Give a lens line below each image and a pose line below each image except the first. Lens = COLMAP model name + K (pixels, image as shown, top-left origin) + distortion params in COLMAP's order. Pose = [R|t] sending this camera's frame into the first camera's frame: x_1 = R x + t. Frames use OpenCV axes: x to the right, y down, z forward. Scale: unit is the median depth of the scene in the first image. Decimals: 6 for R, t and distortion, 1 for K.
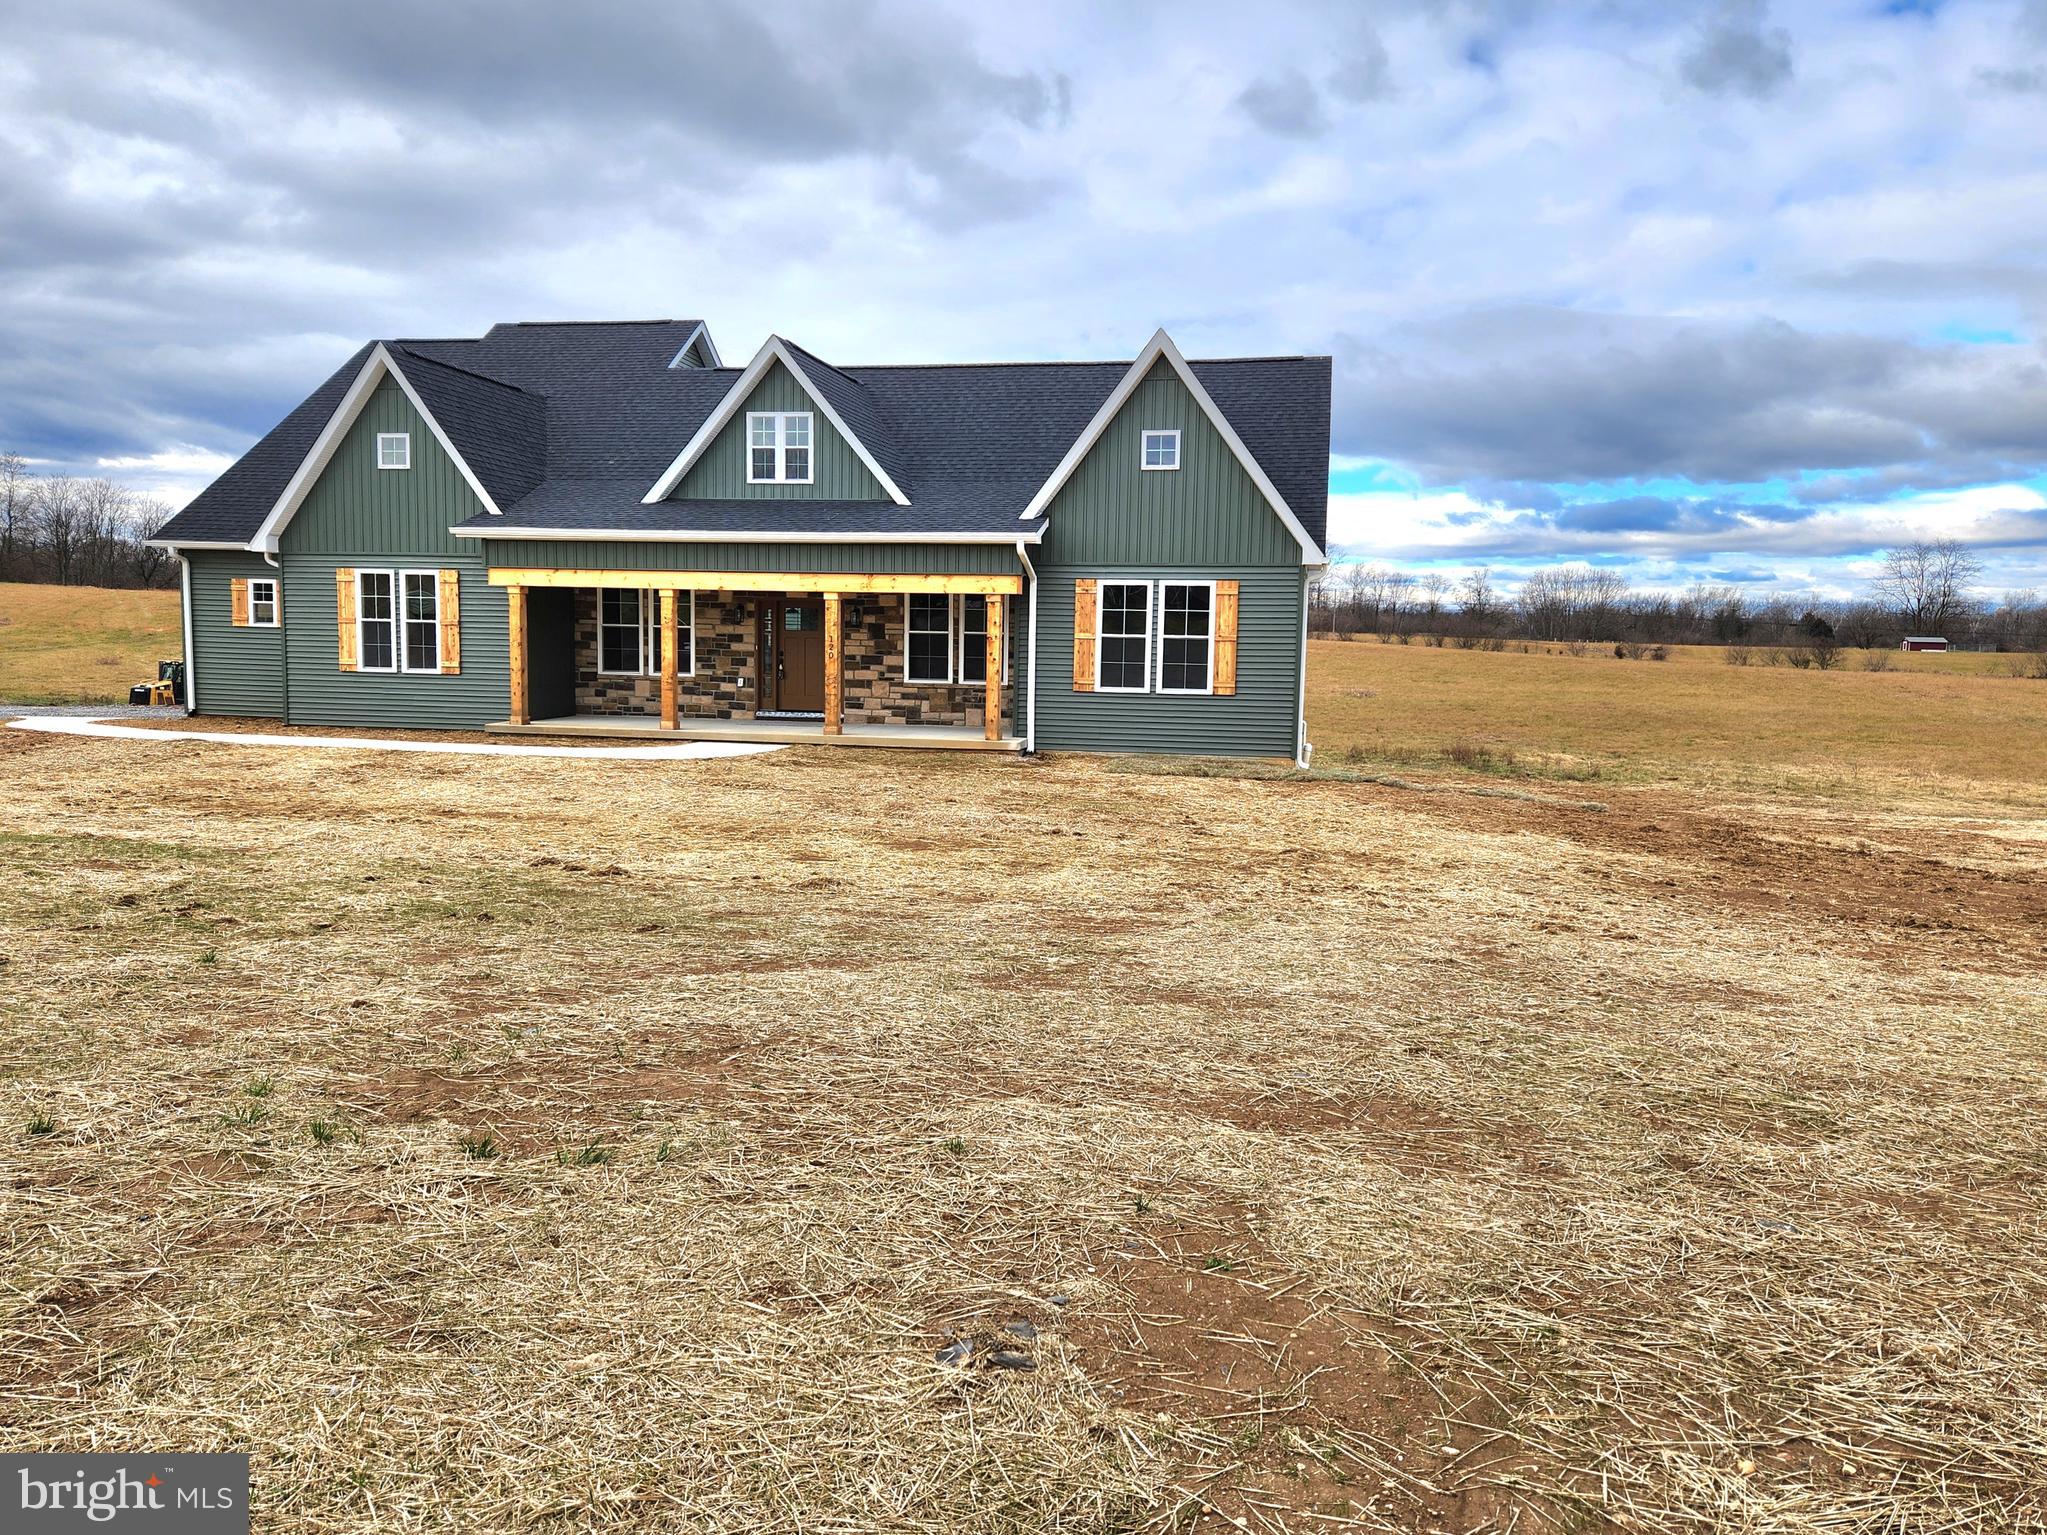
lens RADIAL K [[1452.0, 0, 1019.0], [0, 1452.0, 768.2], [0, 0, 1]] dist [0.046178, -0.003291]
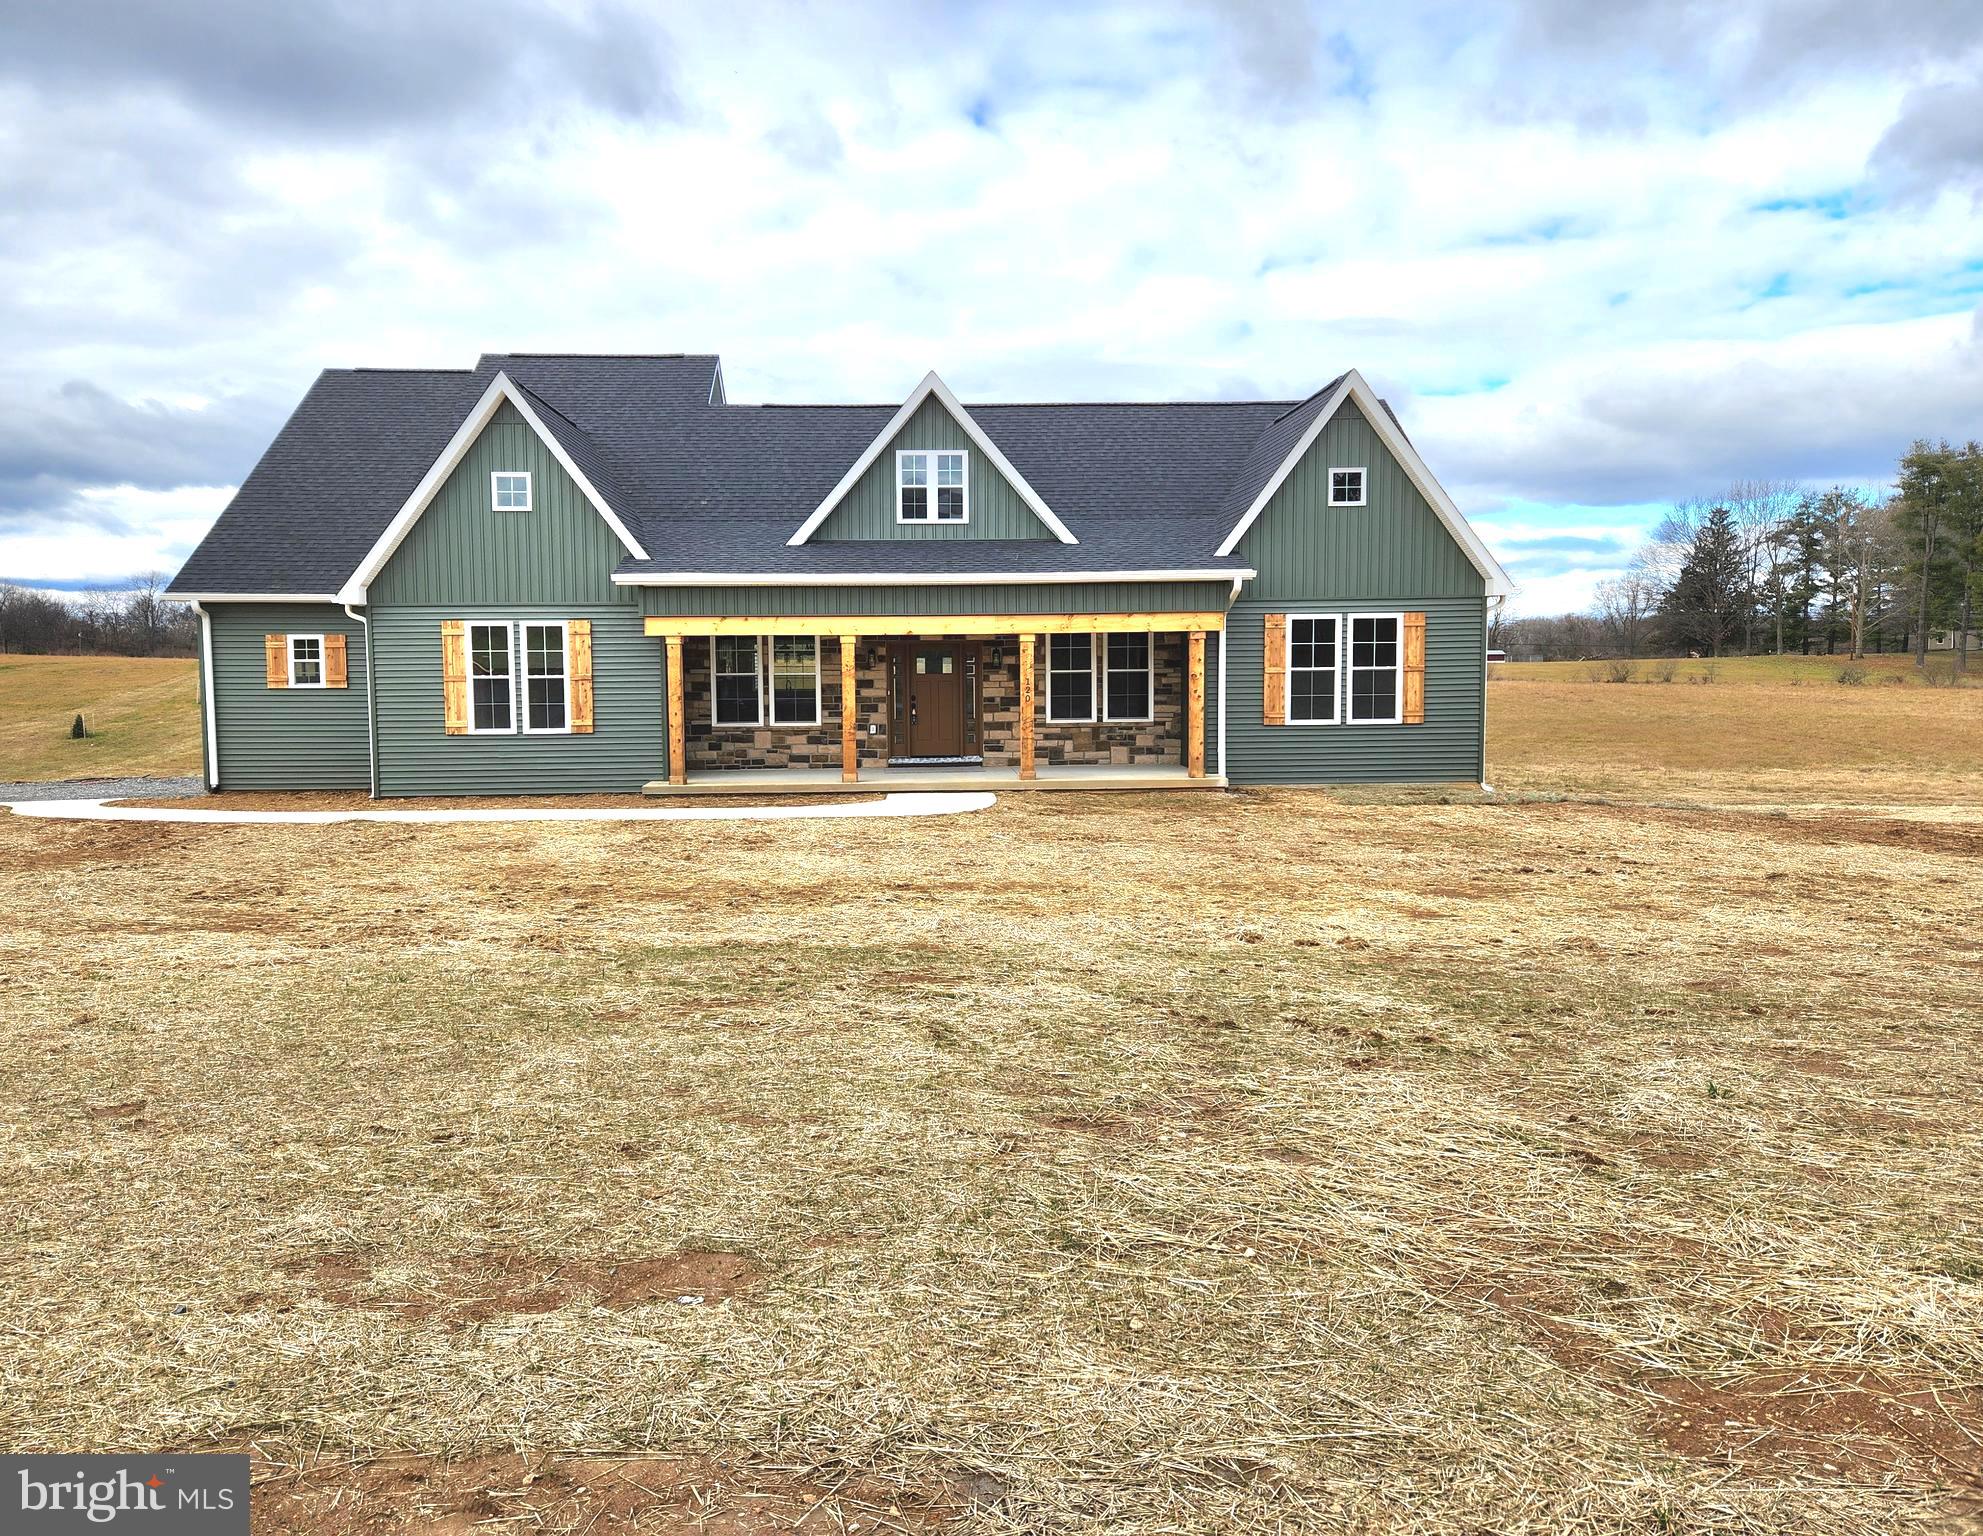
lens RADIAL K [[1395.2, 0, 933.6], [0, 1395.2, 774.3], [0, 0, 1]] dist [0.061861, 0.000540]
pose [[0.975209, -0.045595, 0.216535, -0.368016], [0.048794, 0.998764, -0.009449, -0.019481], [-0.215837, 0.019781, 0.976229, 0.092851]]
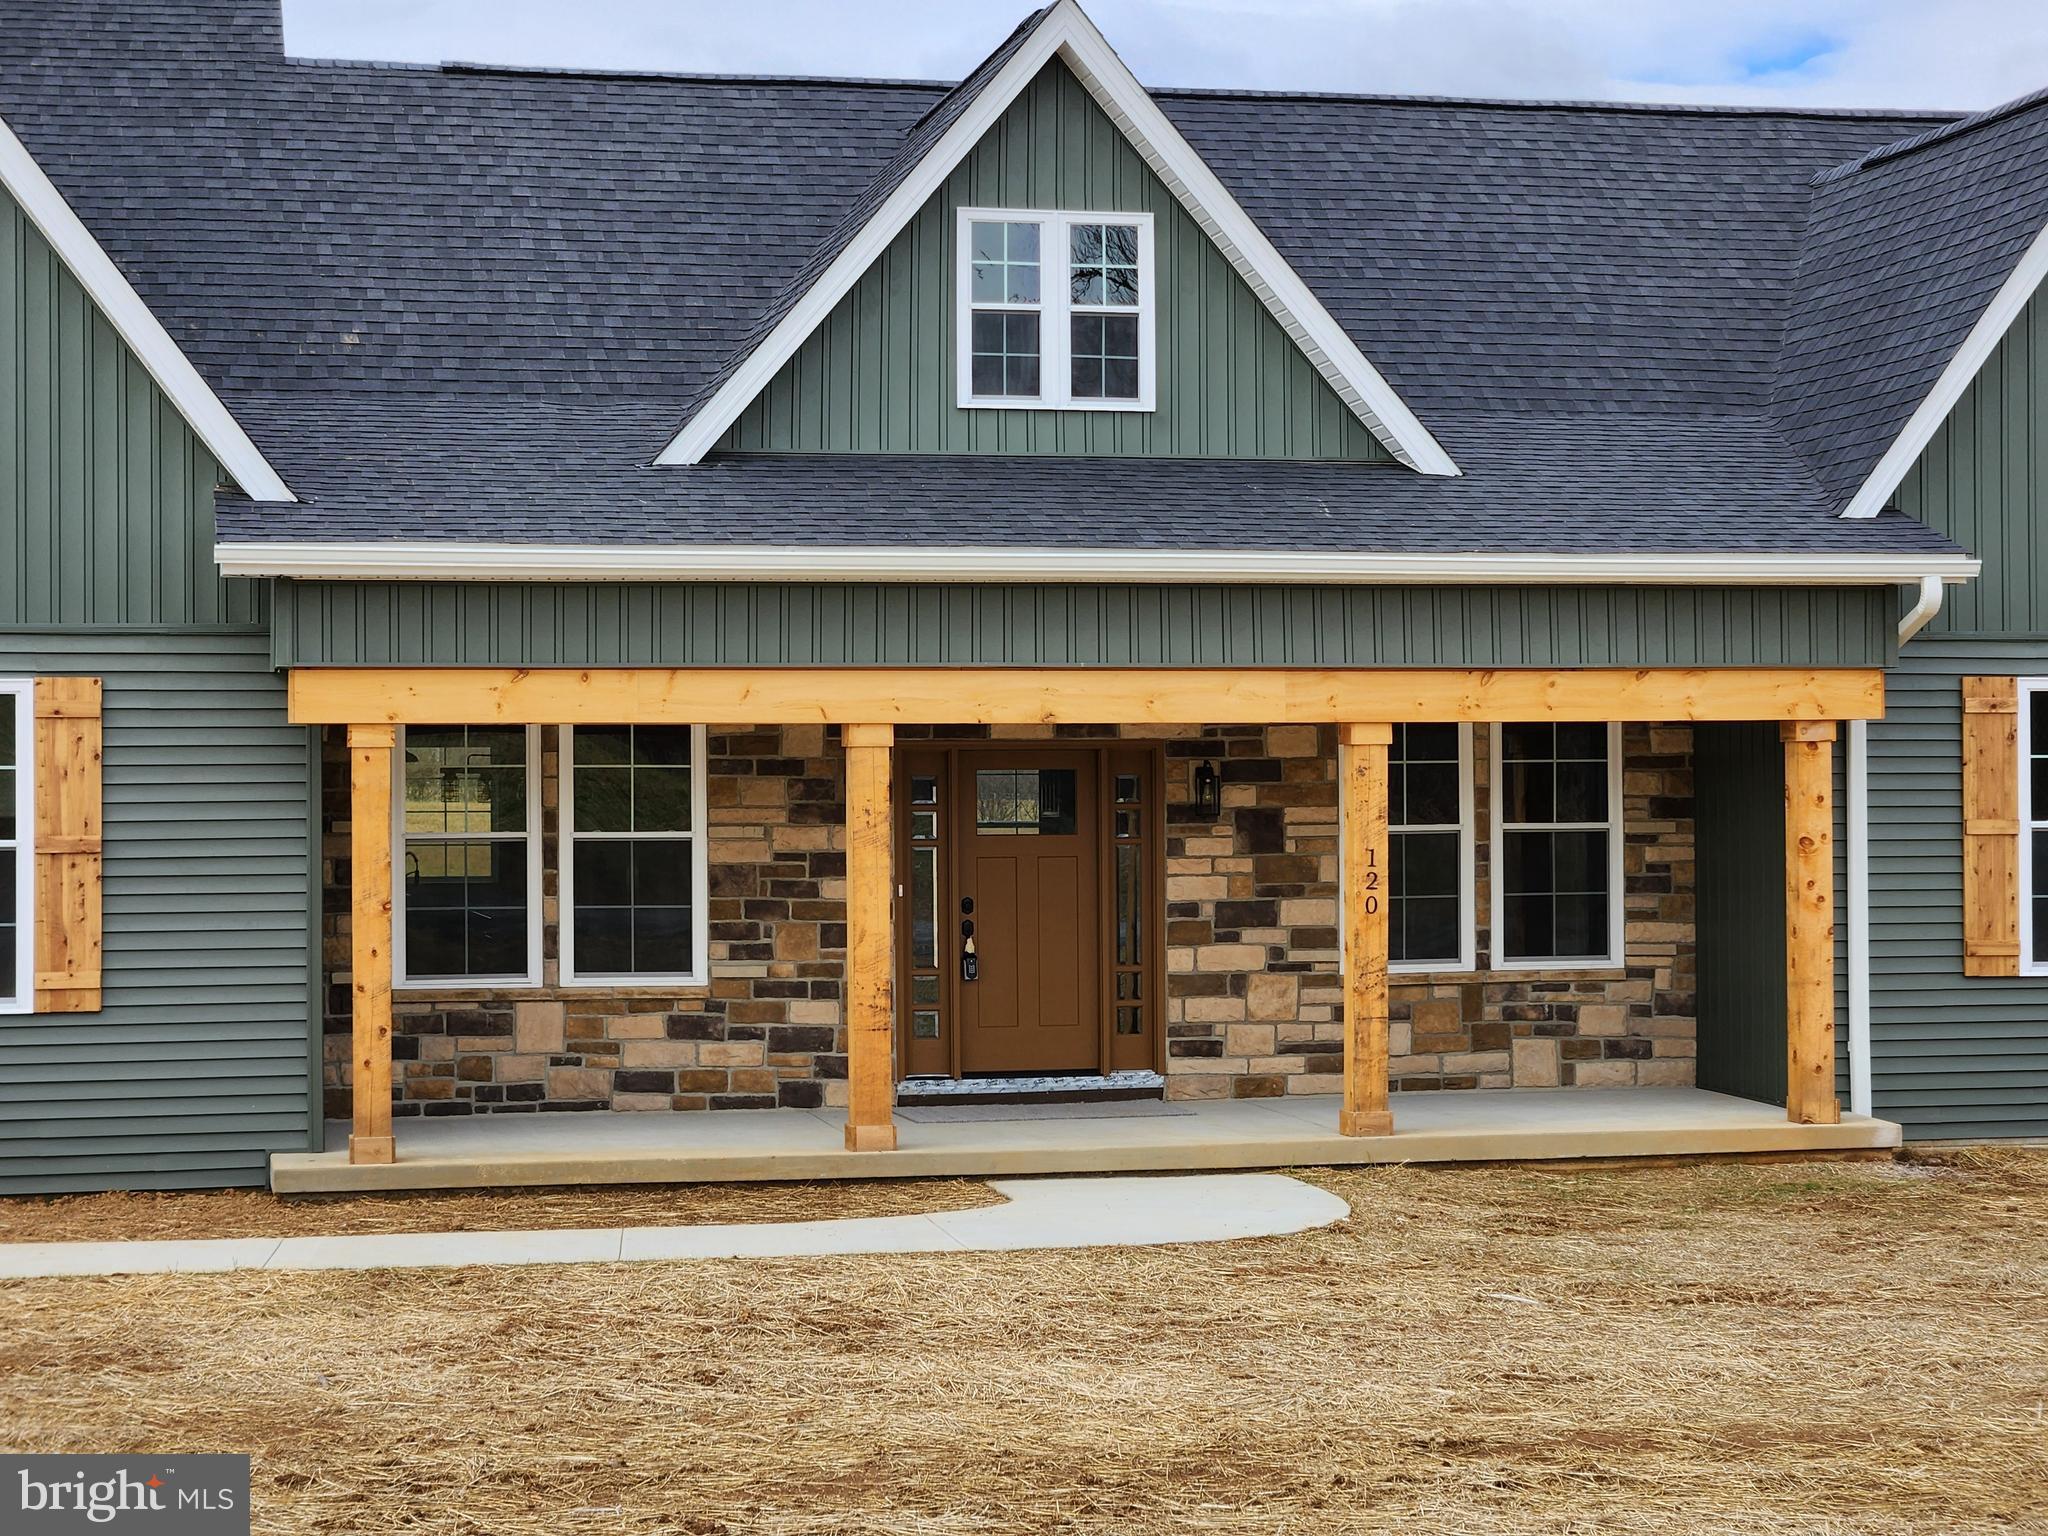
lens RADIAL K [[4036.6, 0, 1027.2], [0, 4036.6, 769.9], [0, 0, 1]] dist [-0.076713, 0.000000]
pose [[0.914981, -0.022557, 0.402865, -0.547935], [0.062082, 0.994417, -0.085321, -0.030440], [-0.398691, 0.103078, 0.911274, 0.143959]]
